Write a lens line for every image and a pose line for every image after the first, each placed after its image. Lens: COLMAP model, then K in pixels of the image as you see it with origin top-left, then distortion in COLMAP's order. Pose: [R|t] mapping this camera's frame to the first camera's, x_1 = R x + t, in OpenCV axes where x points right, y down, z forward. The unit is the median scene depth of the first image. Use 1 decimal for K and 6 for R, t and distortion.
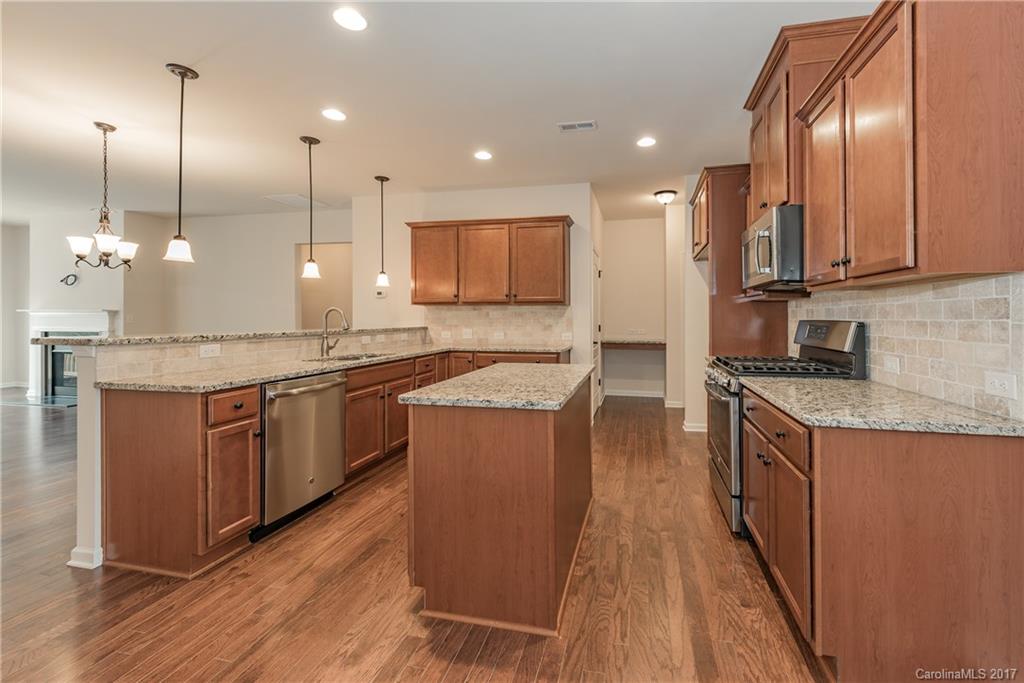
lens RADIAL K [[416.6, 0, 550.8], [0, 416.6, 320.4], [0, 0, 1]] dist [0.005369, -0.000242]
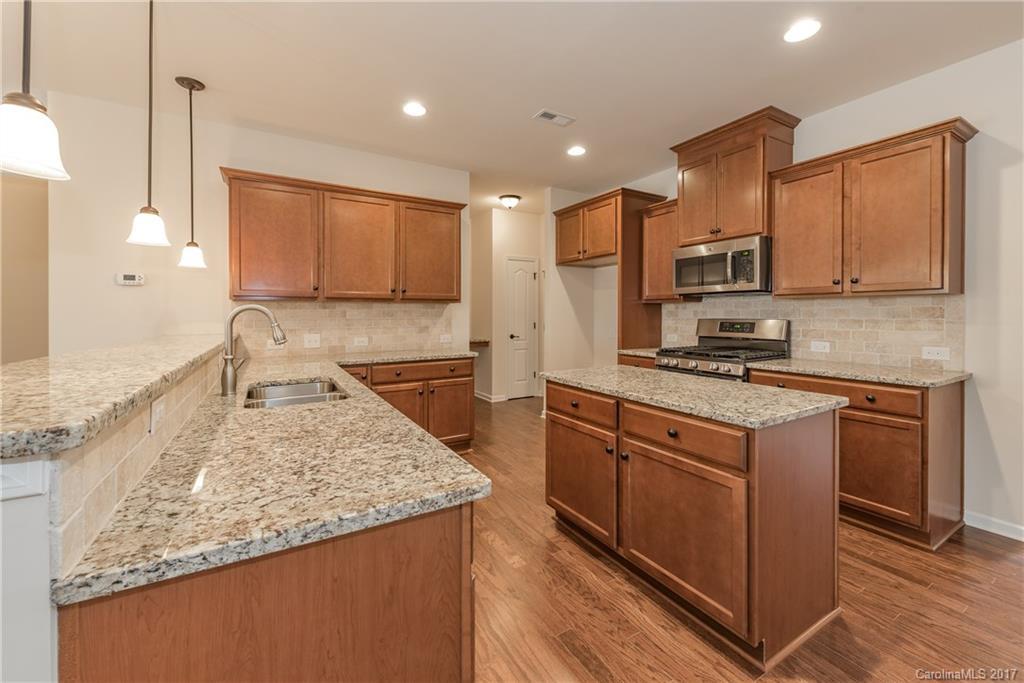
lens RADIAL K [[408.9, 0, 513.7], [0, 408.9, 313.4], [0, 0, 1]] dist [0.013175, -0.000058]
pose [[0.734315, -0.001956, 0.678806, -0.670281], [0.008501, 0.999944, -0.006316, -0.012935], [-0.678756, 0.010408, 0.734290, 0.383537]]
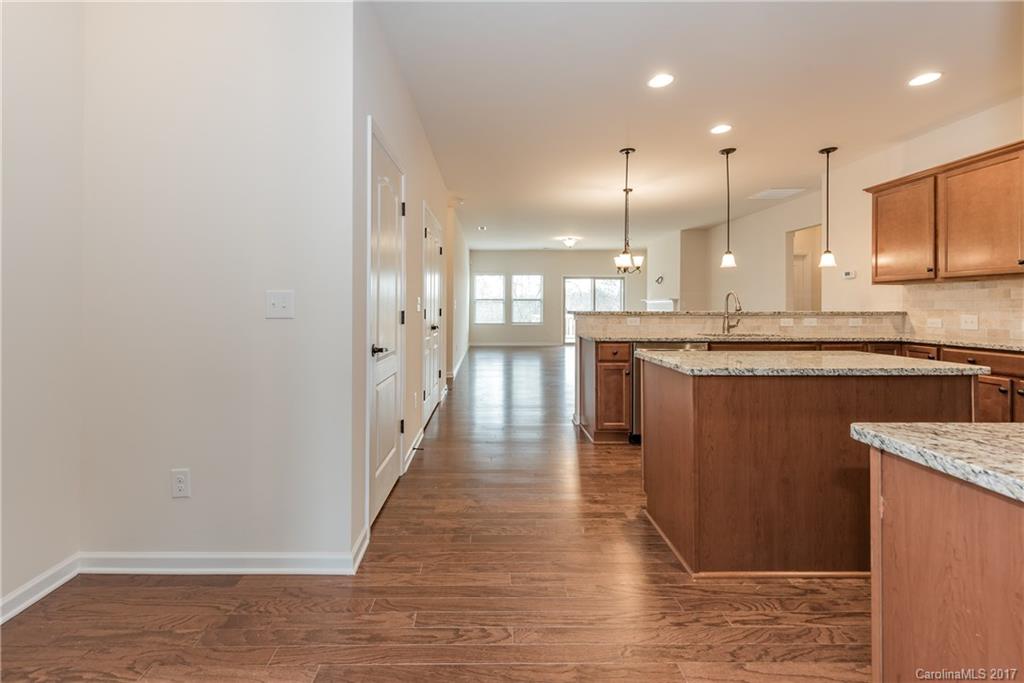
lens RADIAL K [[414.8, 0, 493.8], [0, 414.8, 308.3], [0, 0, 1]] dist [0.003128, -0.000080]
pose [[0.211312, 0.003369, -0.977413, 0.490729], [-0.005066, 0.999984, 0.002351, 0.017494], [0.977406, 0.004455, 0.211326, 0.119652]]
